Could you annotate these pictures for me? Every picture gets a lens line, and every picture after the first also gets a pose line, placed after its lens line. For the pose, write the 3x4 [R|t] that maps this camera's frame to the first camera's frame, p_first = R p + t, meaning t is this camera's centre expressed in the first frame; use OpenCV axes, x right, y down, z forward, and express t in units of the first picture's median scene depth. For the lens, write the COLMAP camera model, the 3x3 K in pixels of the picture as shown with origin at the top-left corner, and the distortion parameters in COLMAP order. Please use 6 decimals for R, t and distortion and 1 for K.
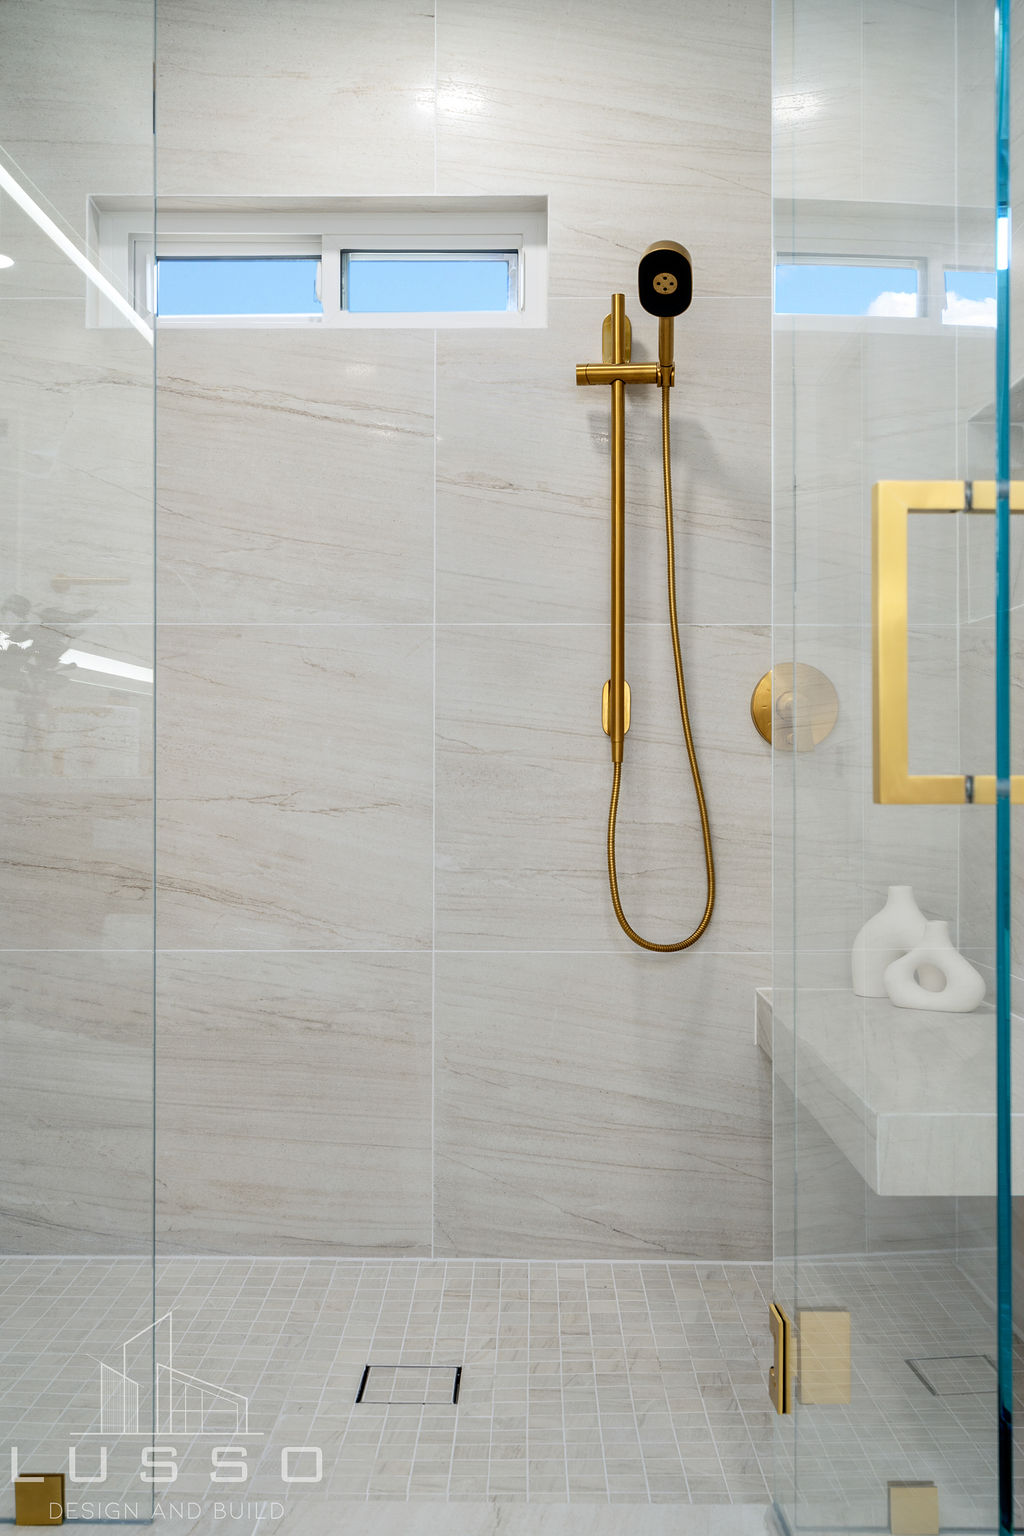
lens RADIAL K [[1551.8, 0, 503.7], [0, 1551.8, 767.0], [0, 0, 1]] dist [0.010278, 0.000000]
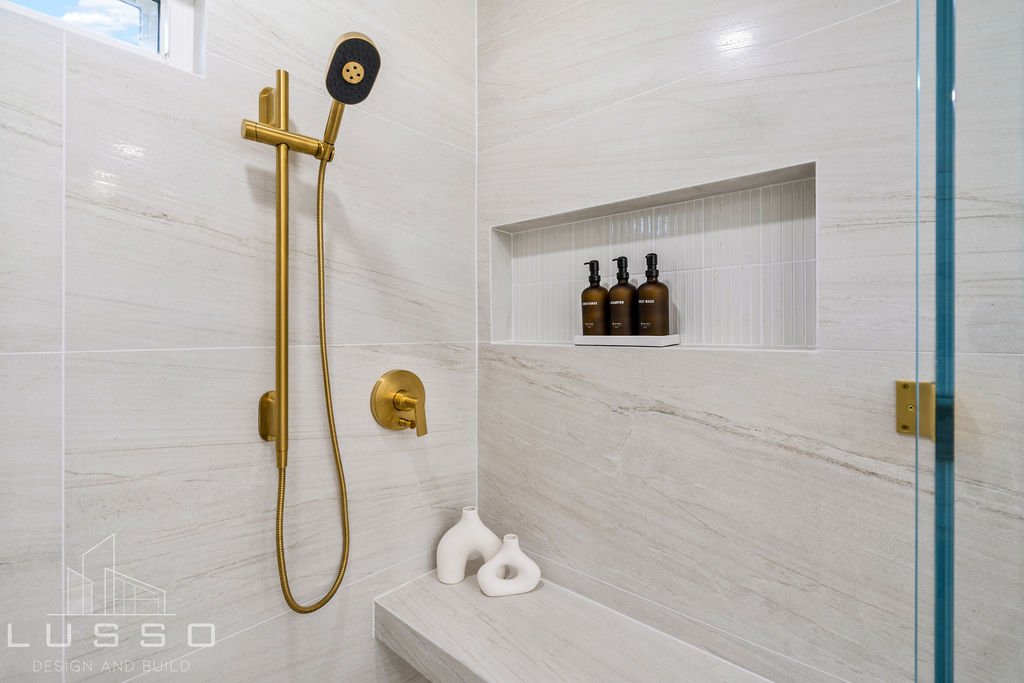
lens RADIAL K [[466.2, 0, 508.0], [0, 466.2, 327.5], [0, 0, 1]] dist [-0.002304, 0.000253]
pose [[0.658152, -0.000875, 0.752885, -0.079406], [-0.007876, 0.999937, 0.008047, -0.111808], [-0.752844, -0.011226, 0.658103, 0.625912]]
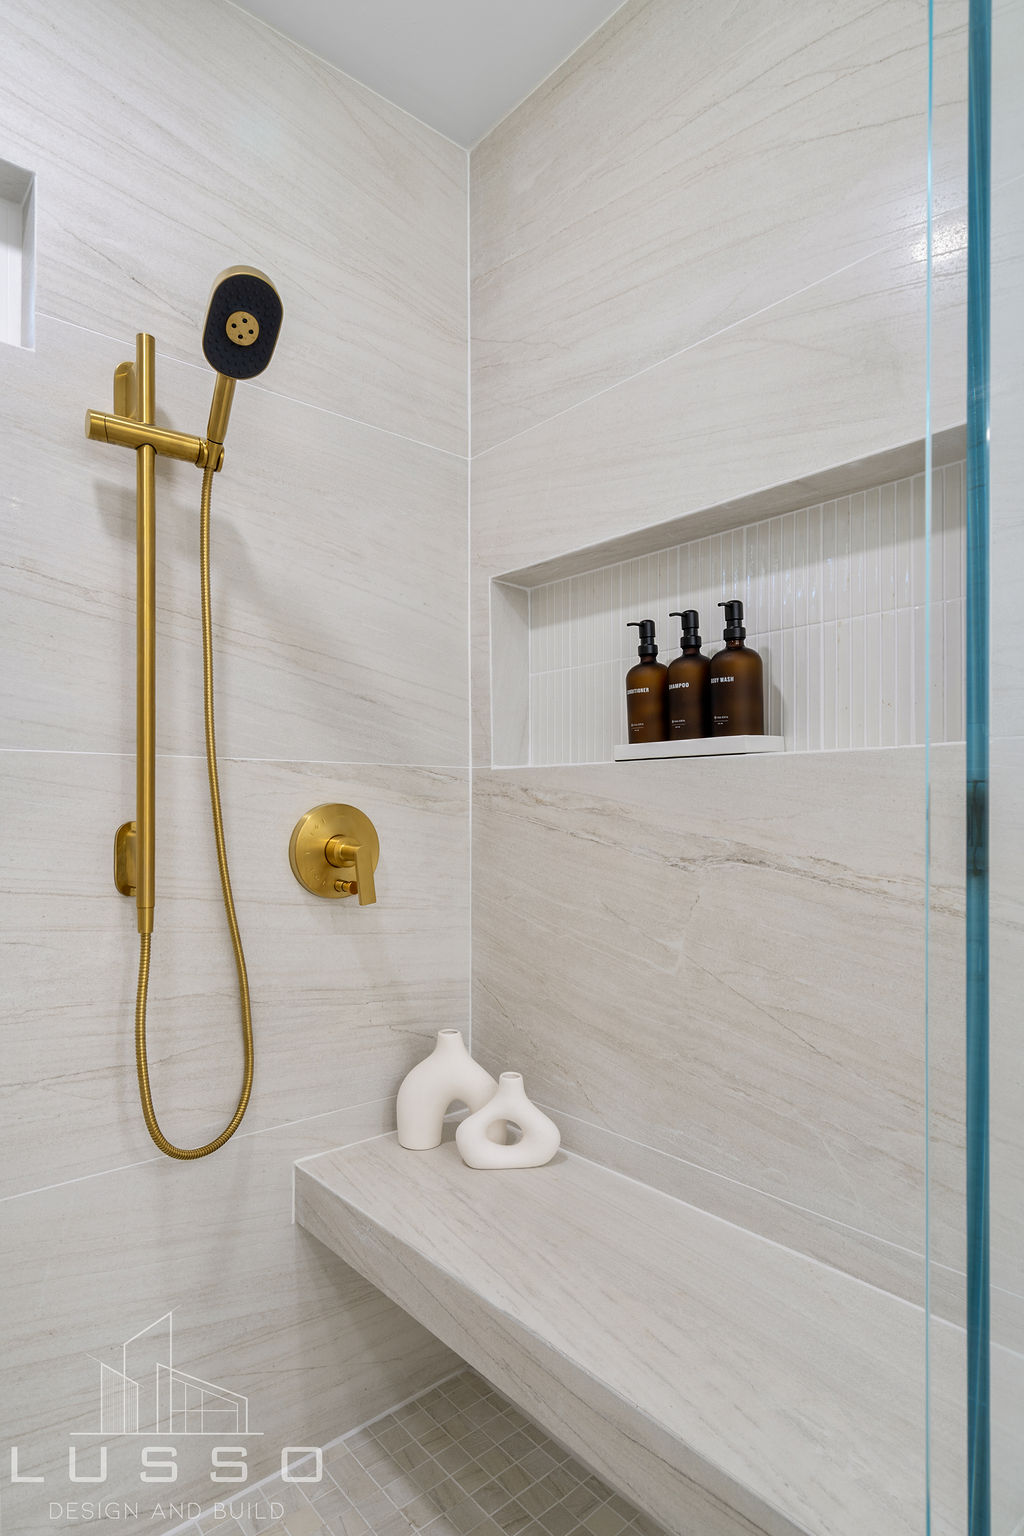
lens RADIAL K [[837.4, 0, 502.7], [0, 837.4, 800.6], [0, 0, 1]] dist [0.006932, -0.000596]
pose [[0.749042, -0.000065, 0.662523, -0.071365], [-0.006711, 0.999948, 0.007686, -0.073160], [-0.662489, -0.010204, 0.749002, 0.552552]]
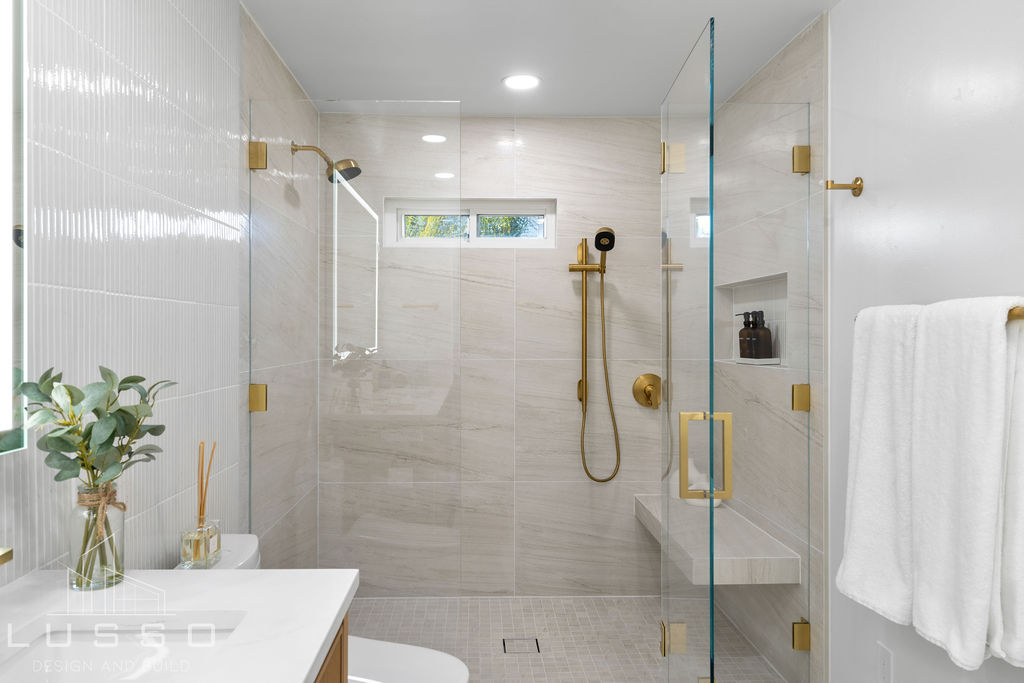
lens RADIAL K [[767.6, 0, 489.1], [0, 767.6, 329.7], [0, 0, 1]] dist [0.005815, 0.000641]
pose [[0.999046, -0.001392, 0.043650, -0.147256], [0.001025, 0.999964, 0.008431, -0.154821], [-0.043661, -0.008378, 0.999011, -0.317327]]
